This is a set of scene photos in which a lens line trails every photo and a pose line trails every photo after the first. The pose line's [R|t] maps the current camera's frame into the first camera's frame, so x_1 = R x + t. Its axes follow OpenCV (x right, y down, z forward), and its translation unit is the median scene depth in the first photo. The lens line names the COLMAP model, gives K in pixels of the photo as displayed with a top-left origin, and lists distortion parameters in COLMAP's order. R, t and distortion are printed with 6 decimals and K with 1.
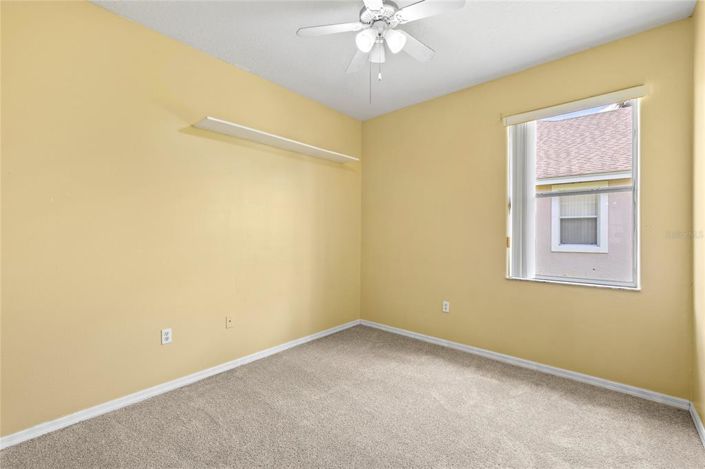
lens RADIAL K [[299.2, 0, 351.5], [0, 299.2, 234.9], [0, 0, 1]] dist [0.002108, -0.000673]
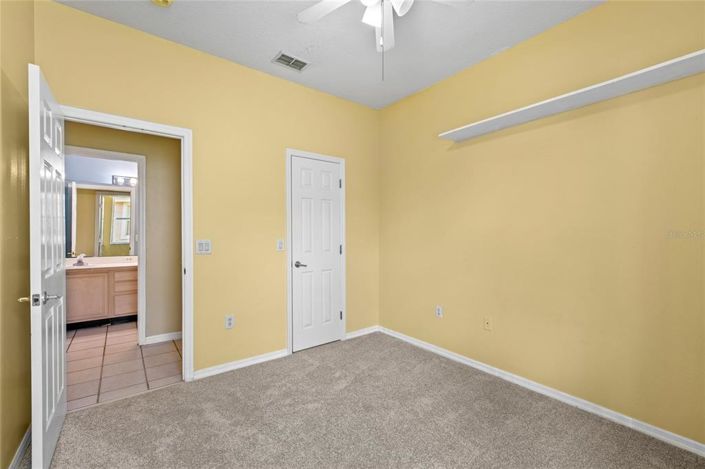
lens RADIAL K [[299.2, 0, 351.7], [0, 299.2, 232.8], [0, 0, 1]] dist [0.002108, -0.000673]
pose [[-0.197246, -0.006978, -0.980329, 0.568313], [-0.009777, 0.999939, -0.005151, 0.003679], [0.980305, 0.008569, -0.197302, 0.675972]]
